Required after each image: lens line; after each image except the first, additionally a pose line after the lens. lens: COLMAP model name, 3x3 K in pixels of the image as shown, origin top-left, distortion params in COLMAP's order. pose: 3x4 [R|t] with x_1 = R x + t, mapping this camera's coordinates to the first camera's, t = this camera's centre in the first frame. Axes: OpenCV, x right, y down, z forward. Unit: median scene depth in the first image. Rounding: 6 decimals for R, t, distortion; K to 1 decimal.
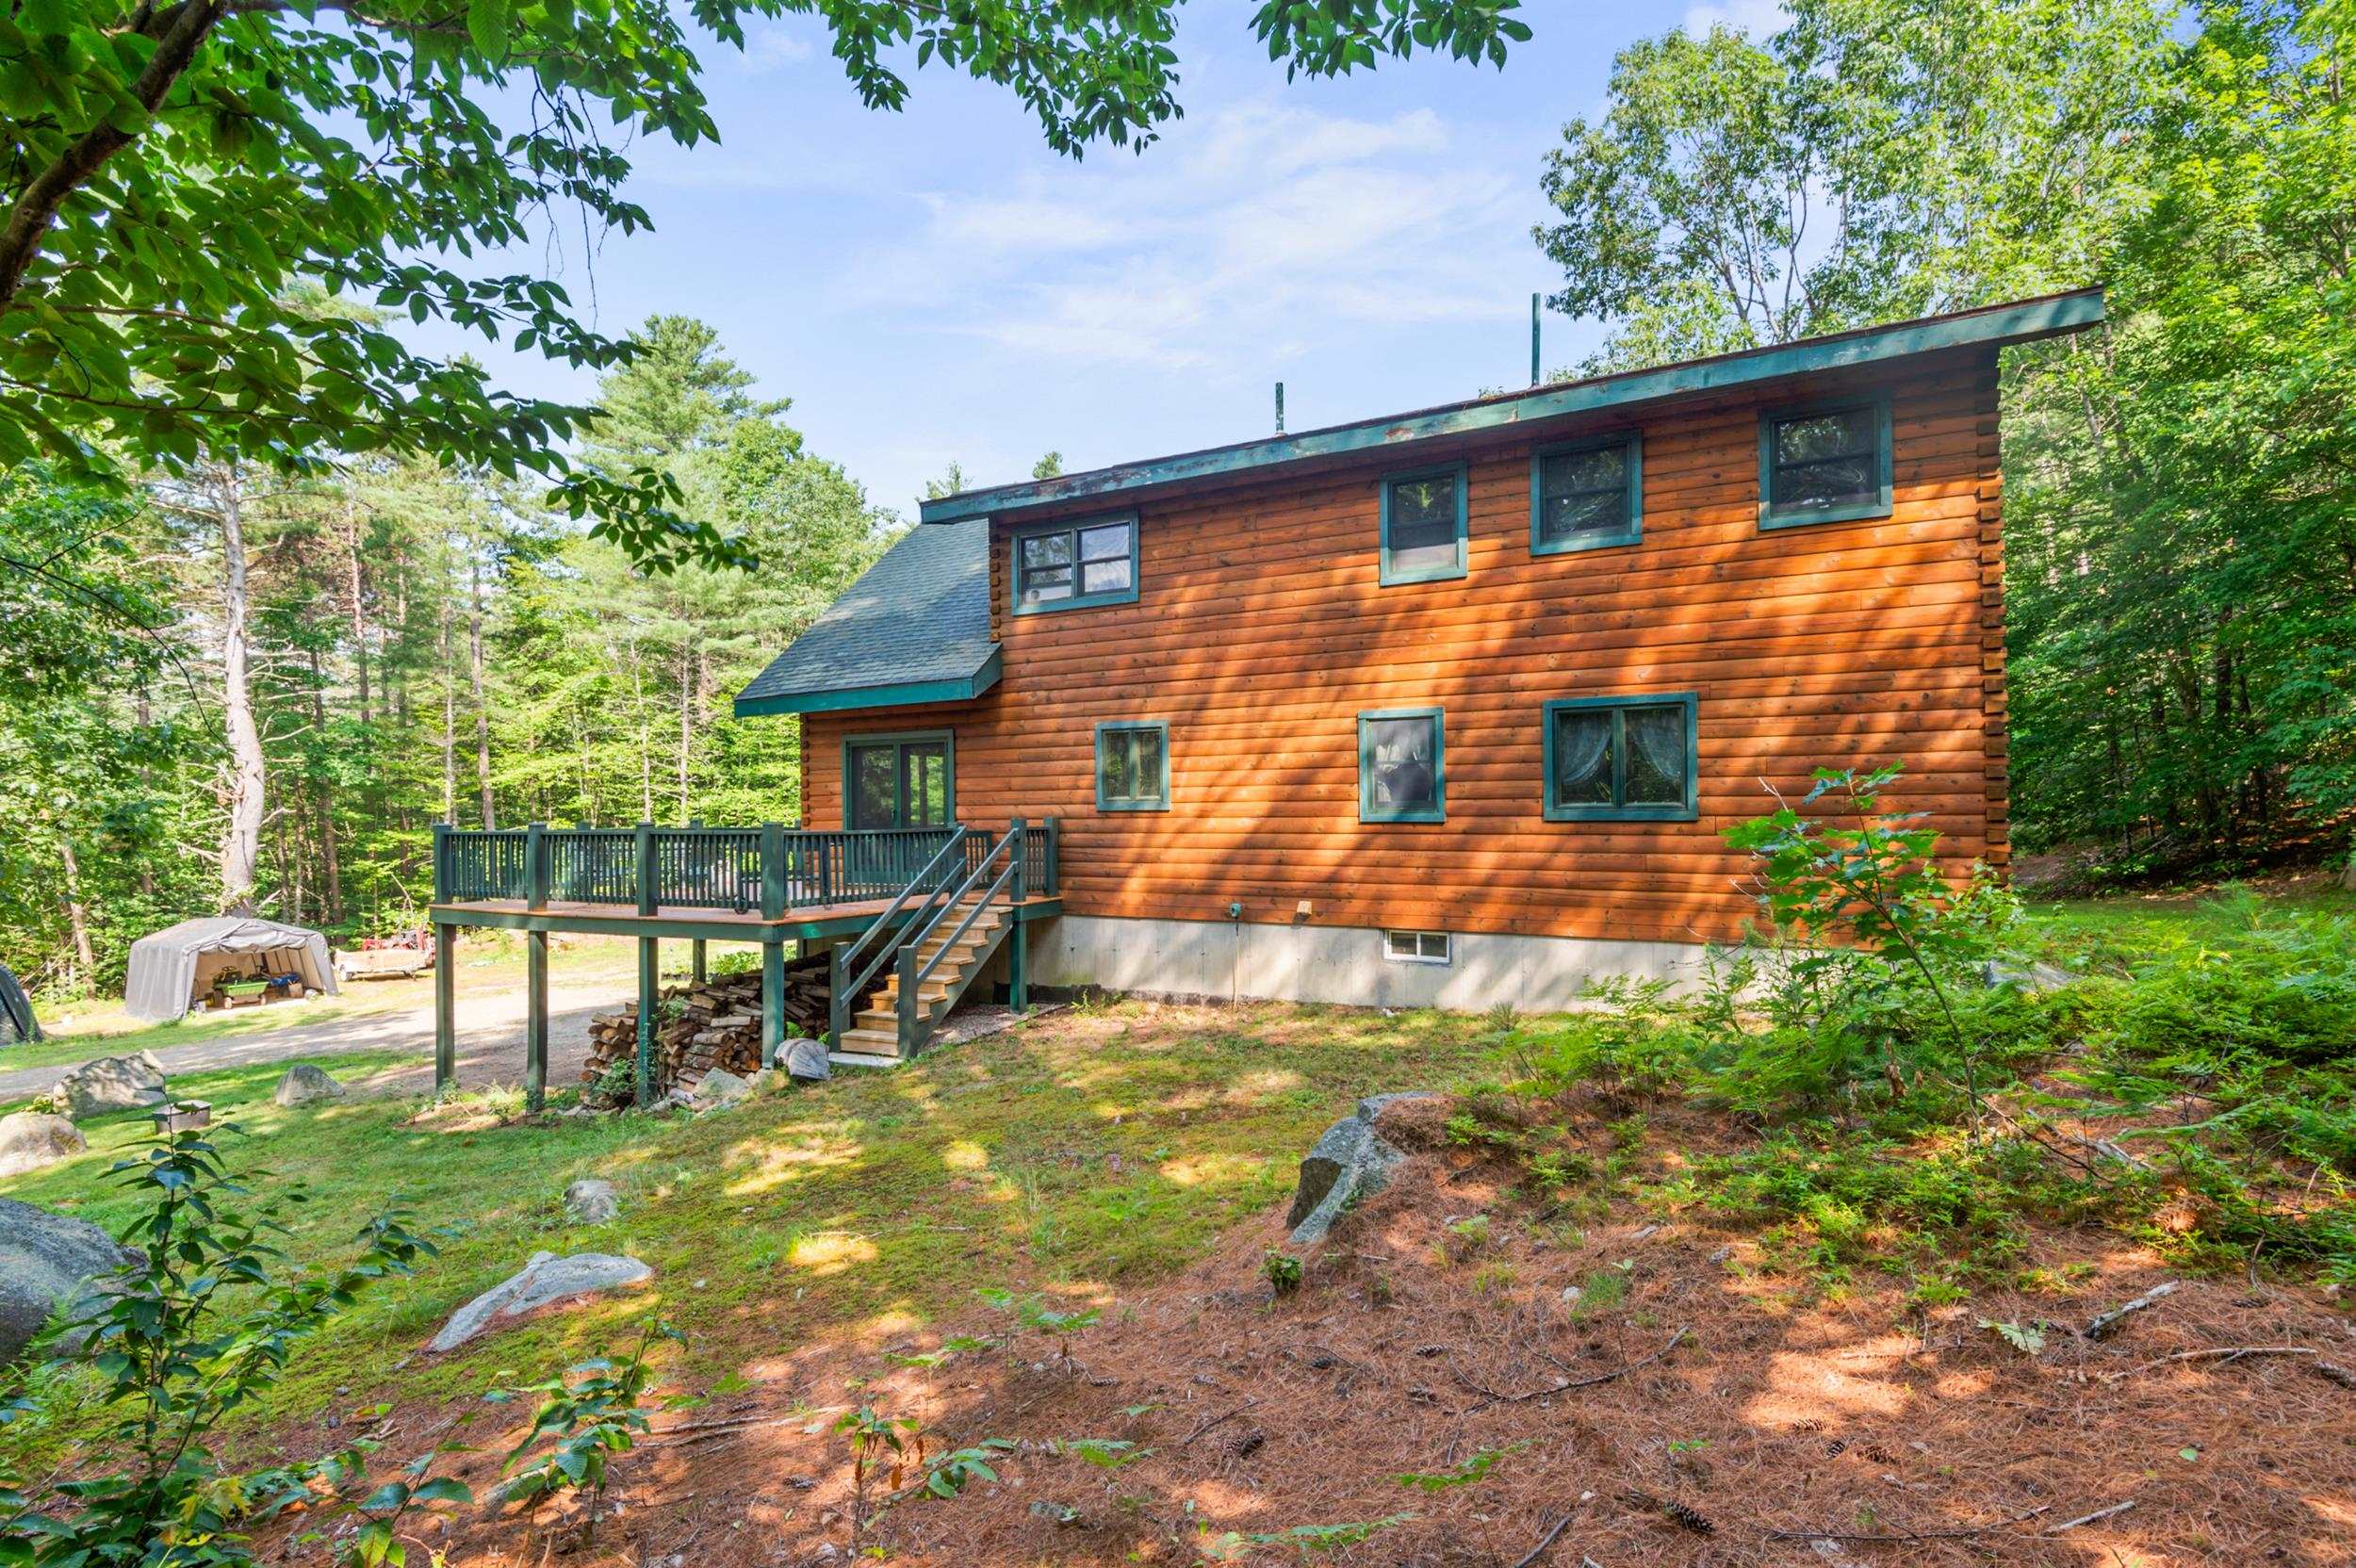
lens RADIAL K [[1088.2, 0, 1155.7], [0, 1088.2, 811.8], [0, 0, 1]] dist [0.023289, -0.015323]
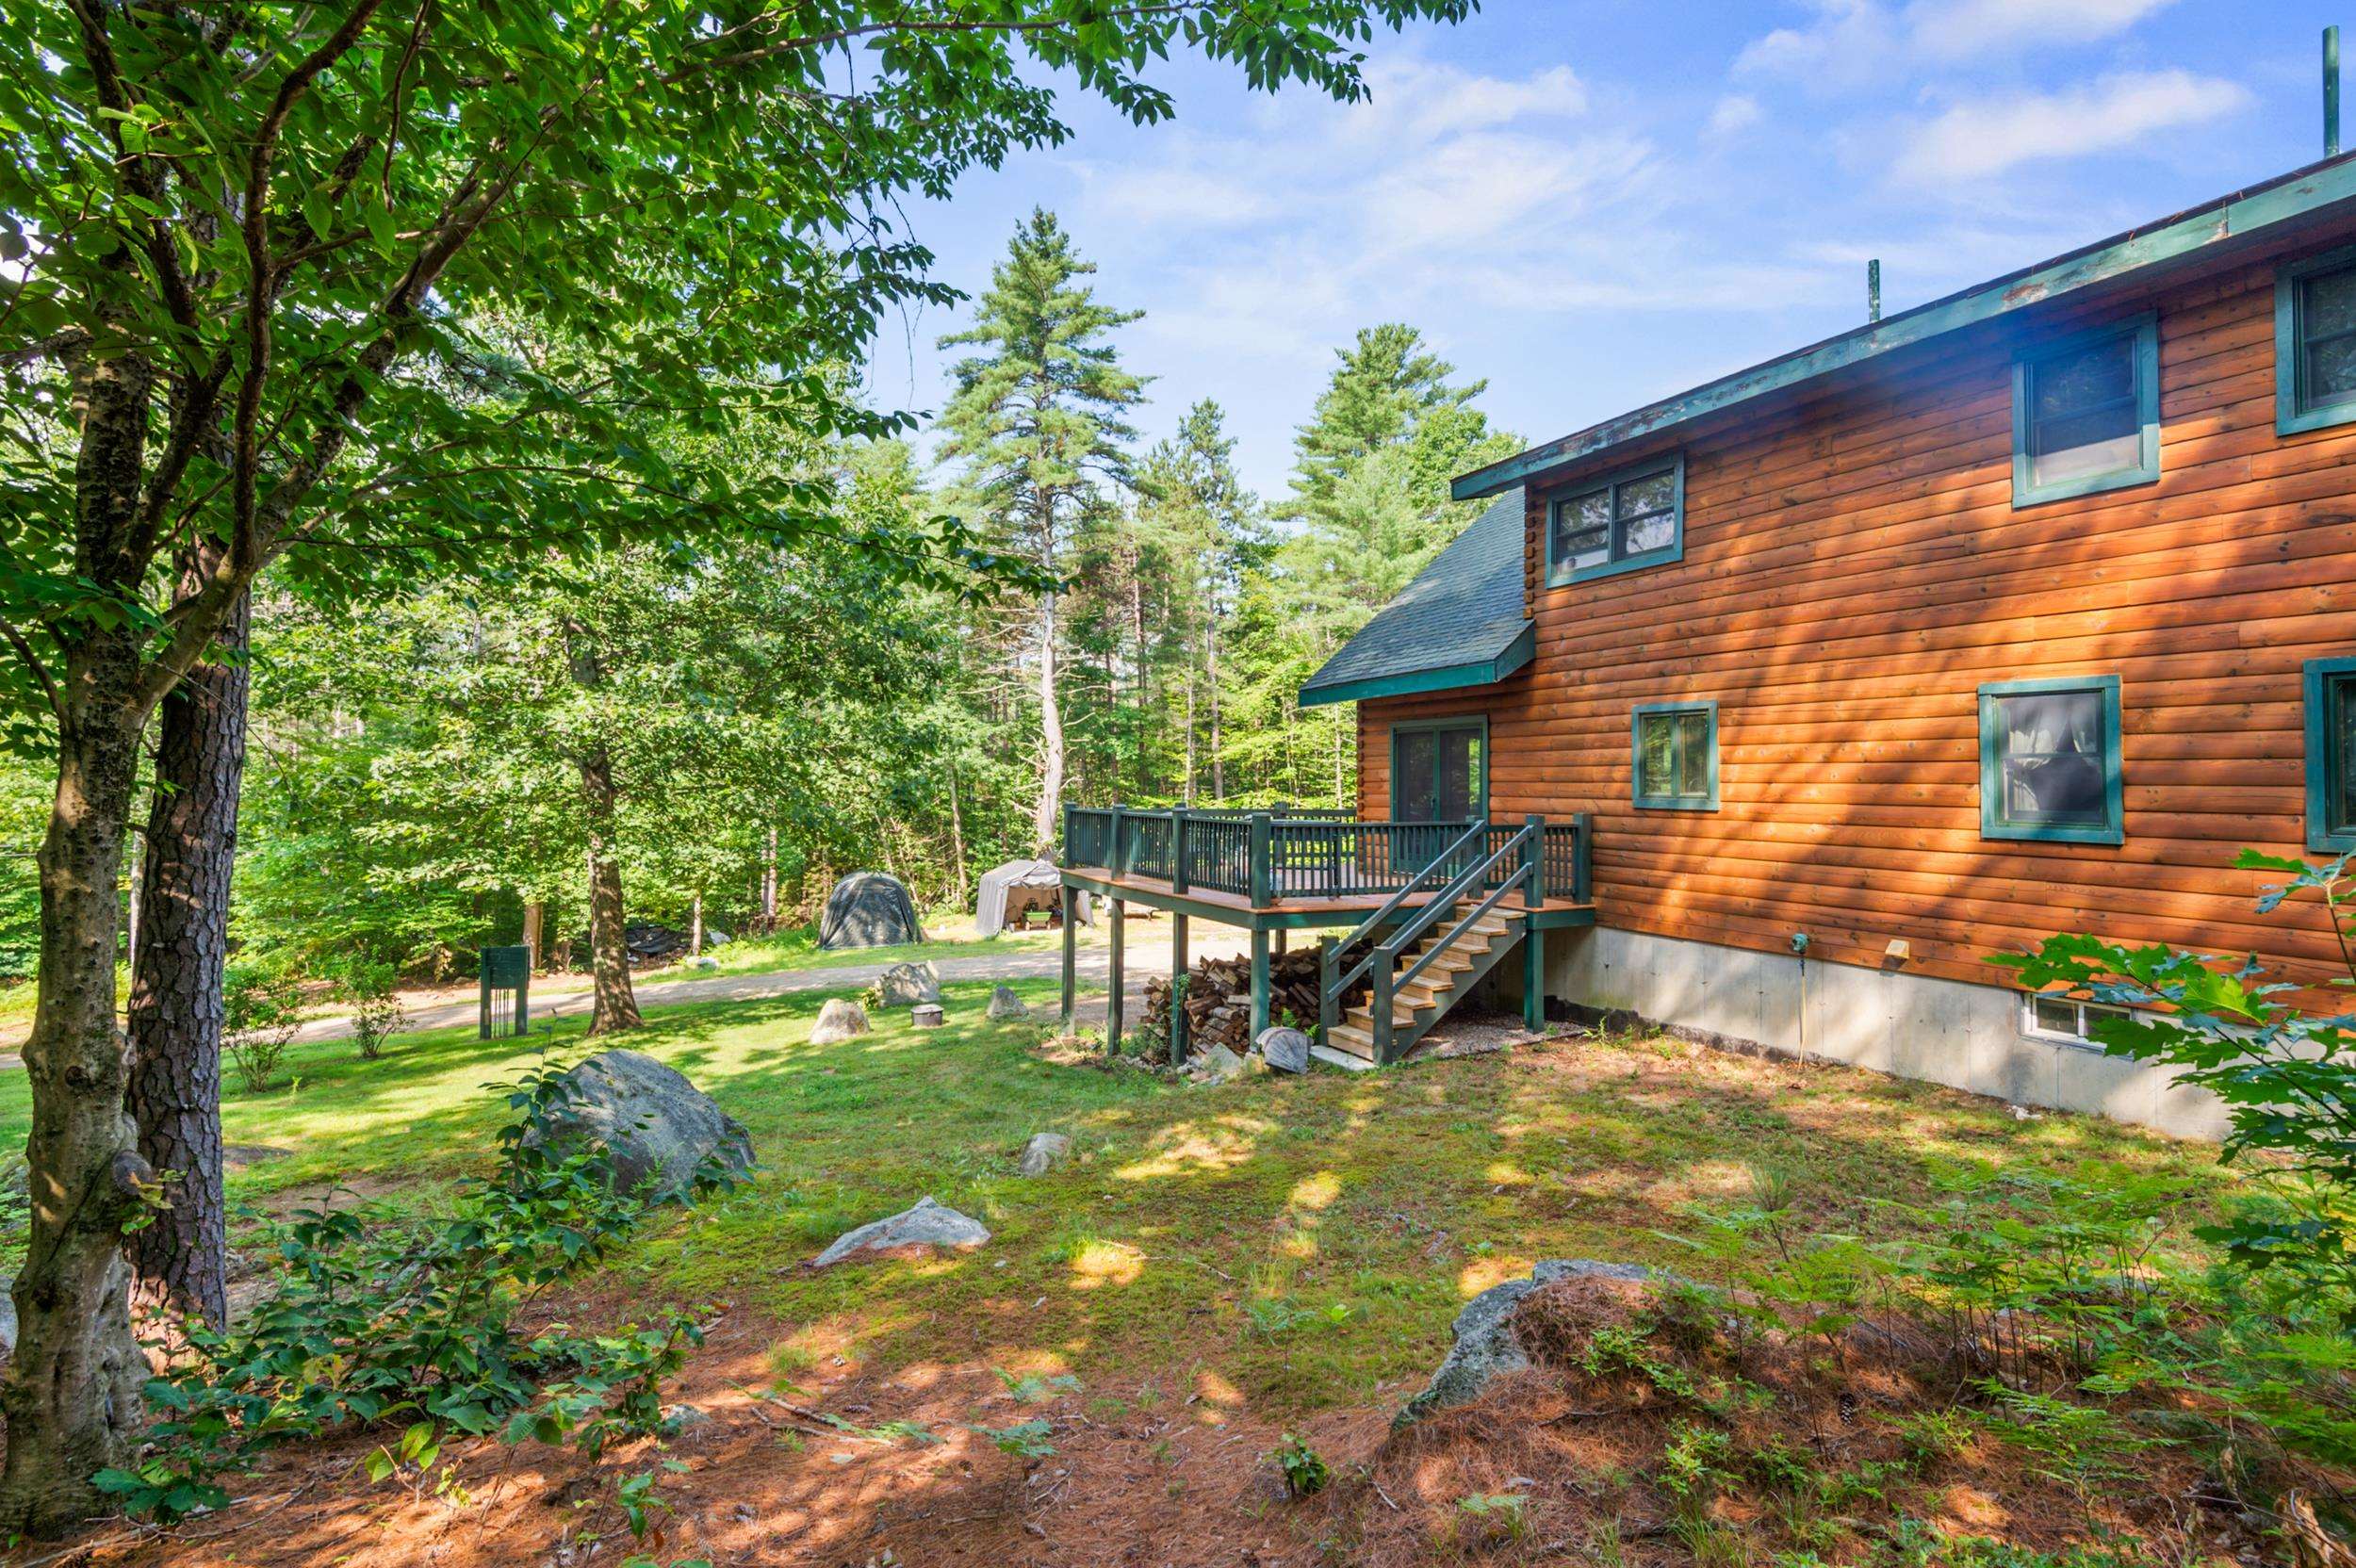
lens RADIAL K [[1088.2, 0, 1197.5], [0, 1088.2, 754.7], [0, 0, 1]] dist [0.023289, -0.015323]
pose [[0.823370, 0.000709, -0.567504, 0.165442], [-0.014595, 0.999695, -0.019926, -0.022305], [0.567317, 0.024689, 0.823129, 0.103210]]
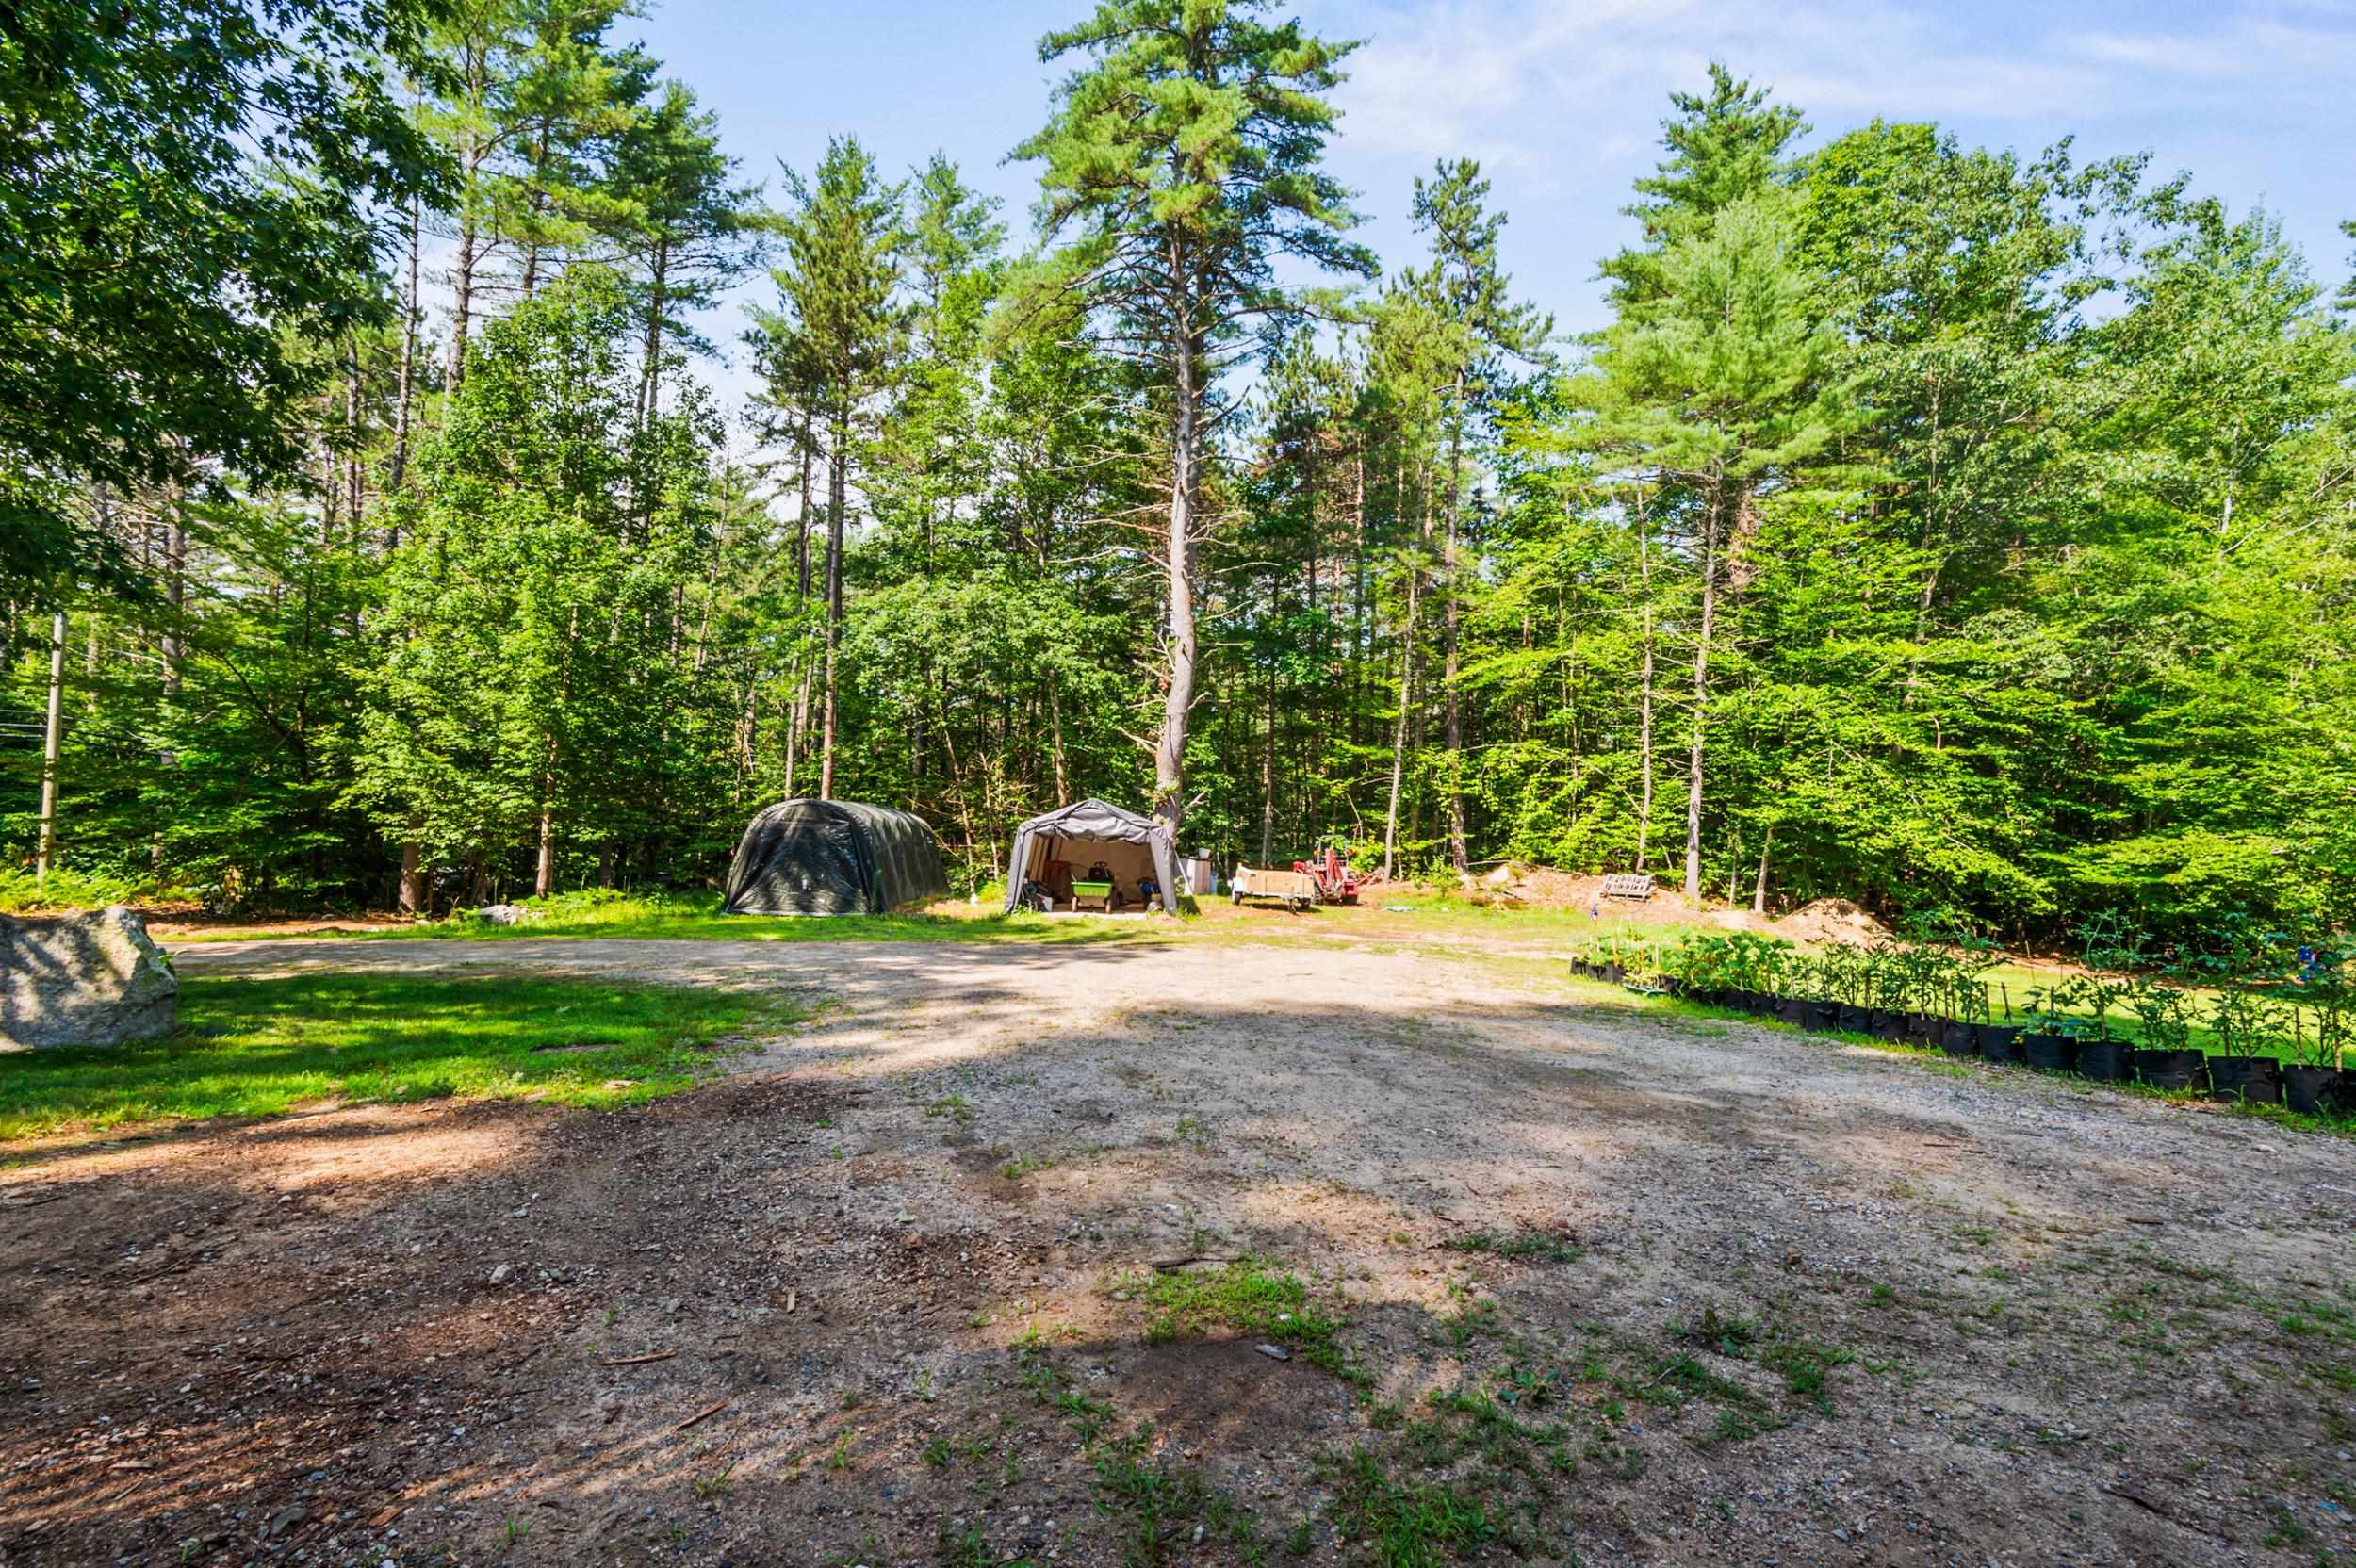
lens RADIAL K [[1088.2, 0, 1179.3], [0, 1088.2, 782.6], [0, 0, 1]] dist [0.023289, -0.015323]
pose [[0.636130, 0.038413, -0.770625, -0.539123], [-0.057575, 0.998339, 0.002237, 0.220635], [0.769430, 0.042946, 0.637285, 1.513743]]
